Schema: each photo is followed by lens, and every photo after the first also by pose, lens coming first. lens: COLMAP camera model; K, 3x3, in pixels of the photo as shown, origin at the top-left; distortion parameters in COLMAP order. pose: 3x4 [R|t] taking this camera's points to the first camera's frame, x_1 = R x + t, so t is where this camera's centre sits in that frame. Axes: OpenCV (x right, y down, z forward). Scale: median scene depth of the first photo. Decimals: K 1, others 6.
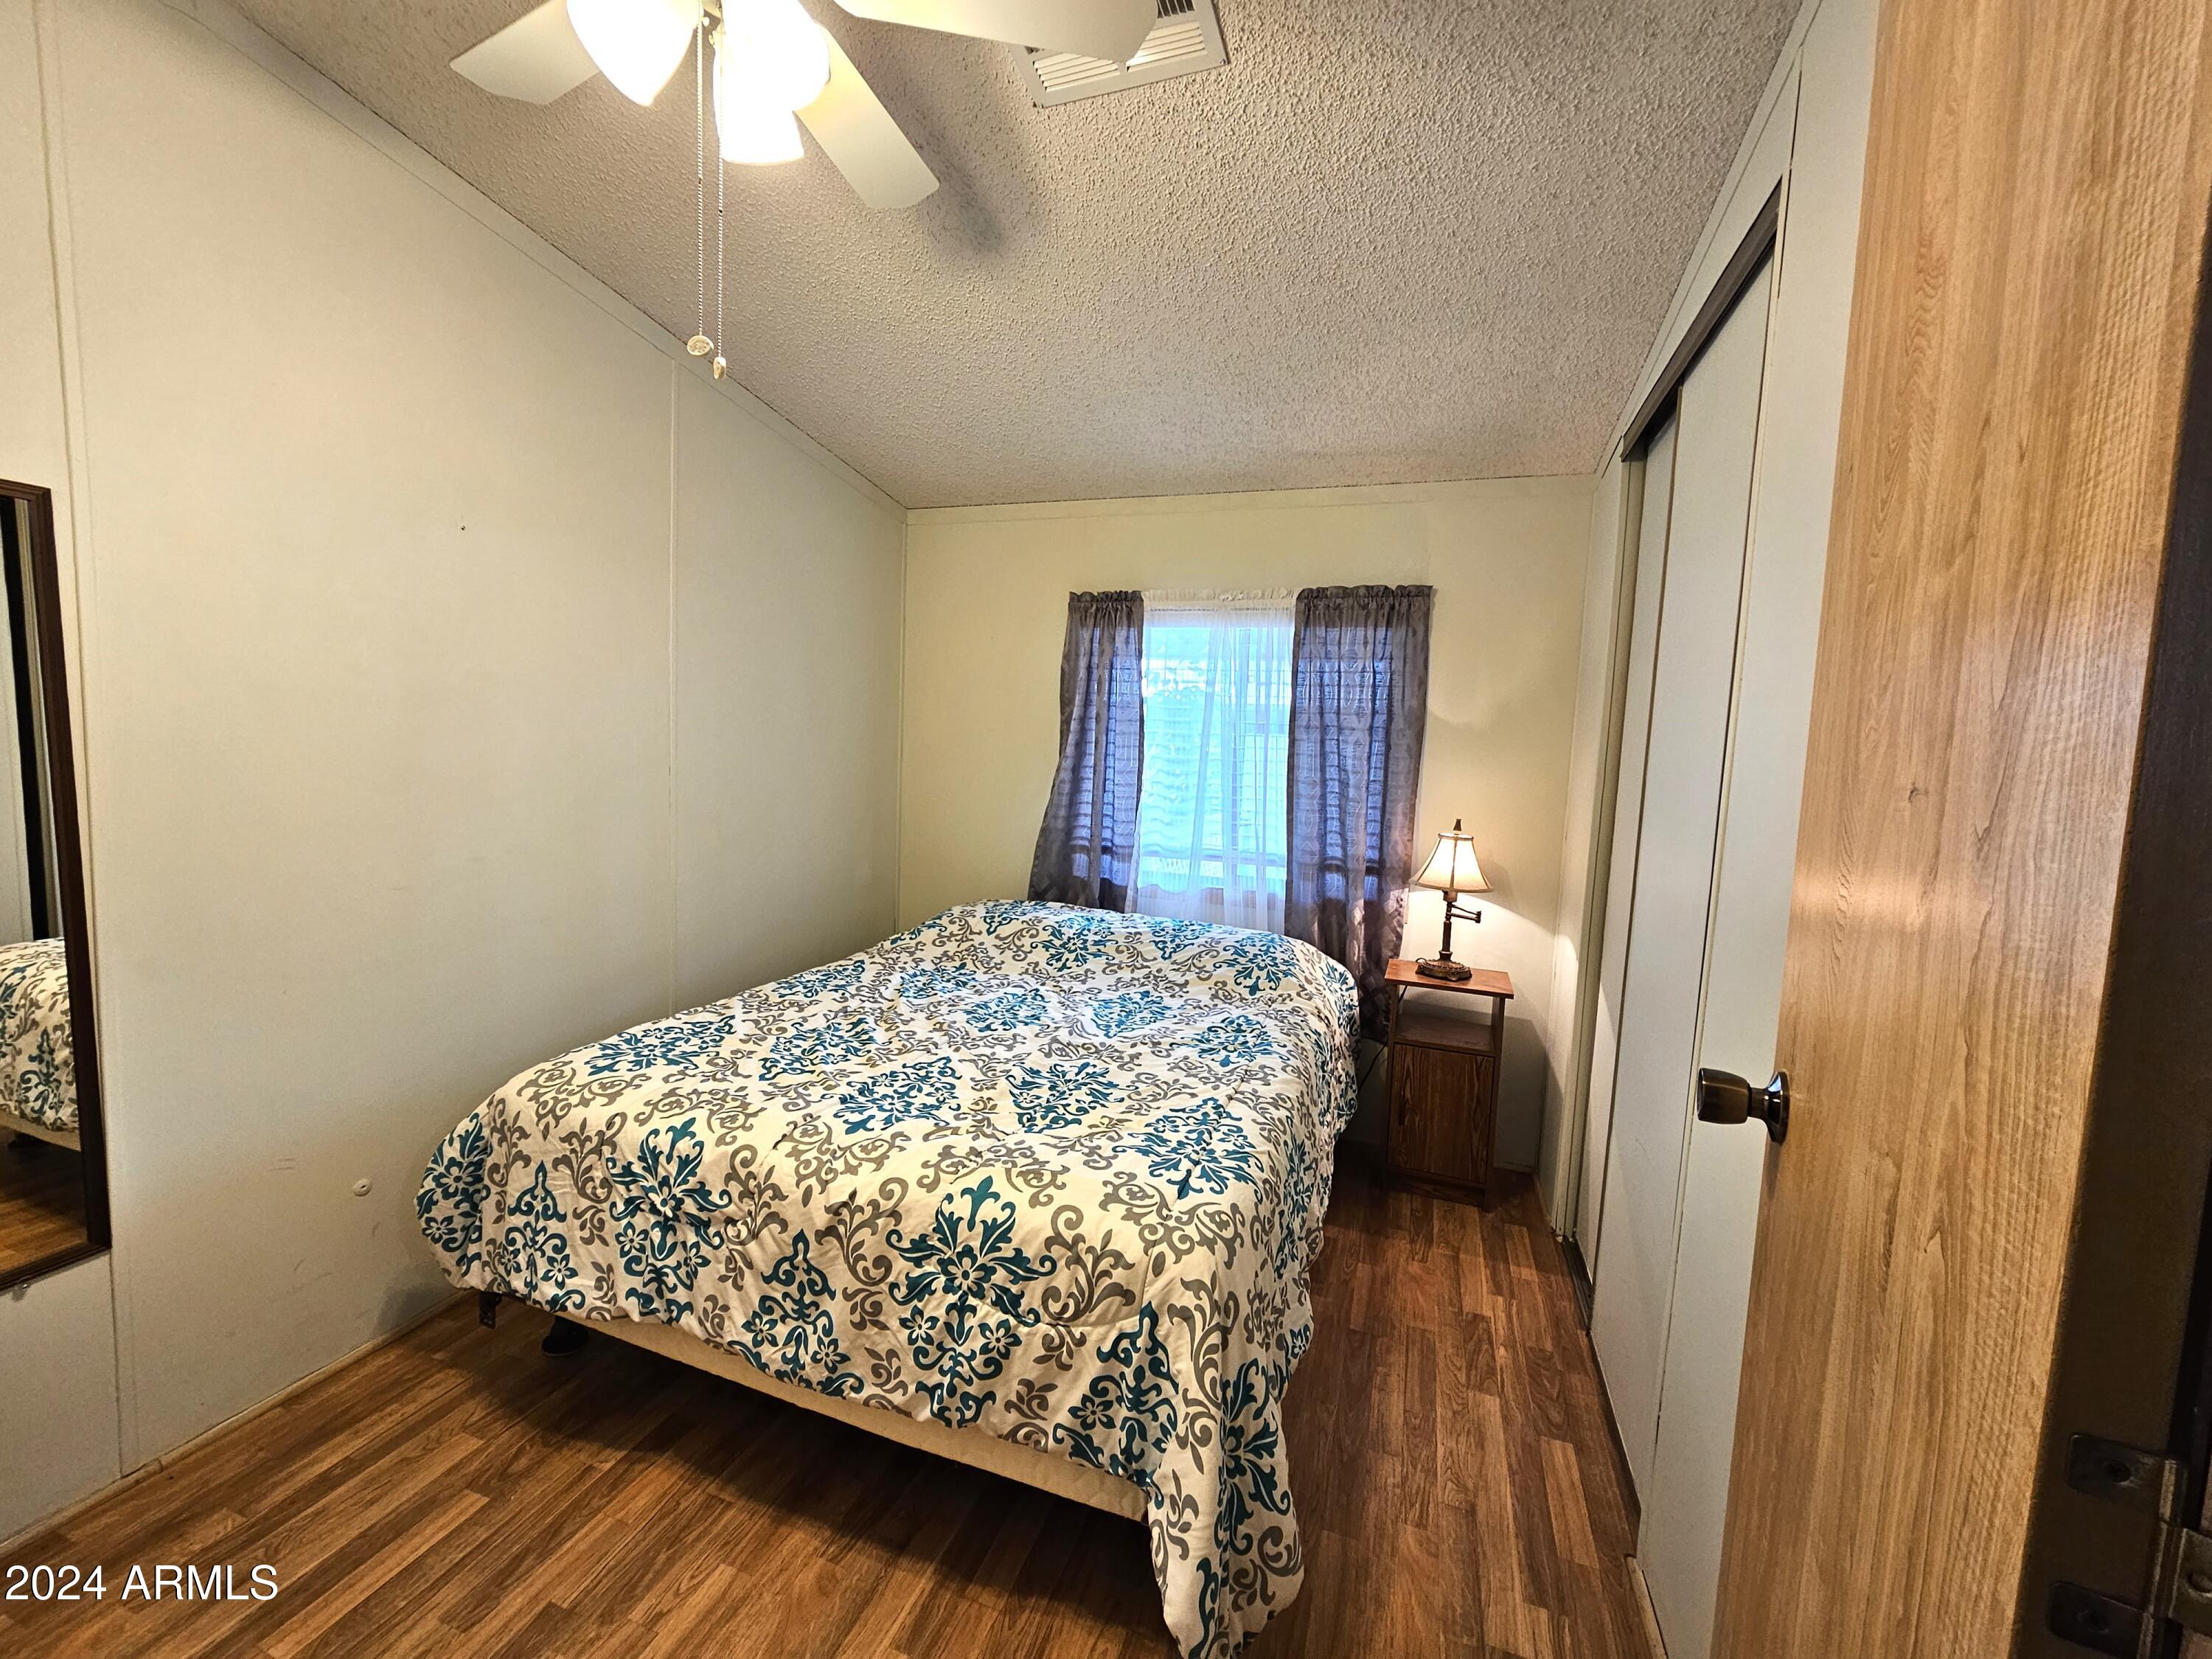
lens RADIAL K [[904.1, 0, 1100.3], [0, 904.1, 830.4], [0, 0, 1]] dist [-0.001719, 0.003058]
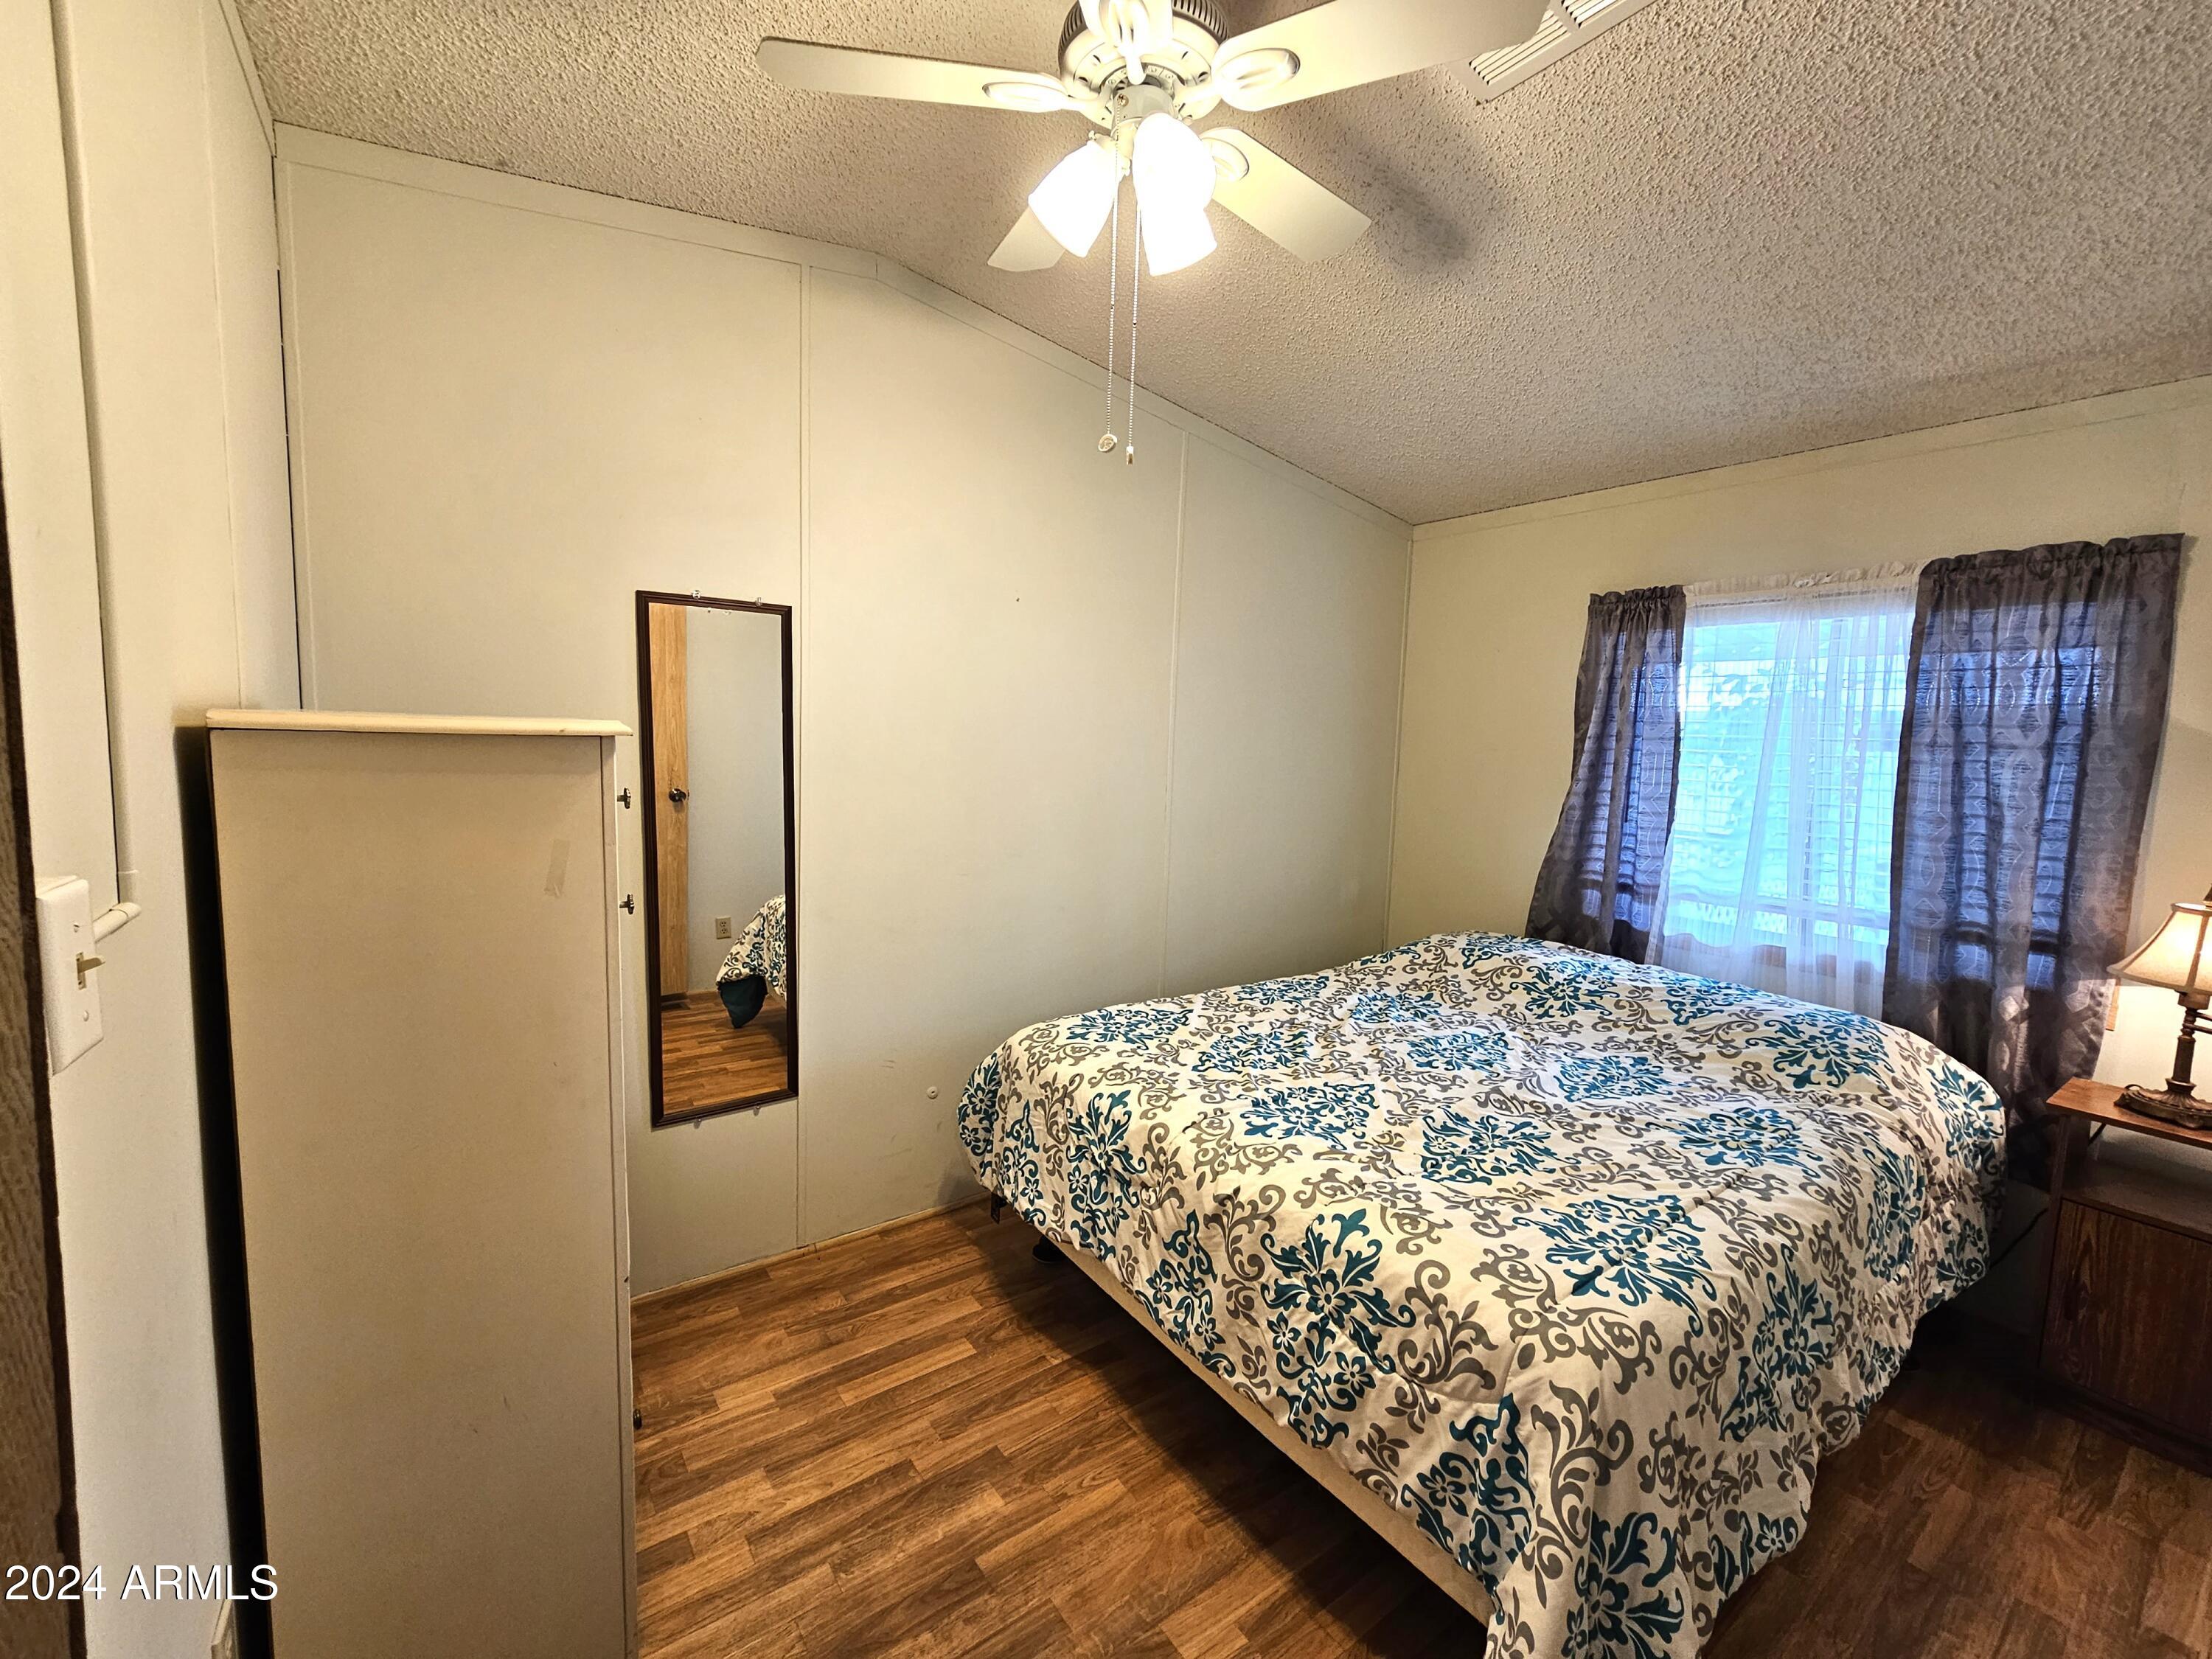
lens RADIAL K [[904.1, 0, 1104.0], [0, 904.1, 833.2], [0, 0, 1]] dist [-0.001719, 0.003058]
pose [[0.829353, 0.046334, -0.556800, 0.138916], [-0.053828, 0.998546, 0.002918, -0.012187], [0.556125, 0.027551, 0.830642, 0.007482]]
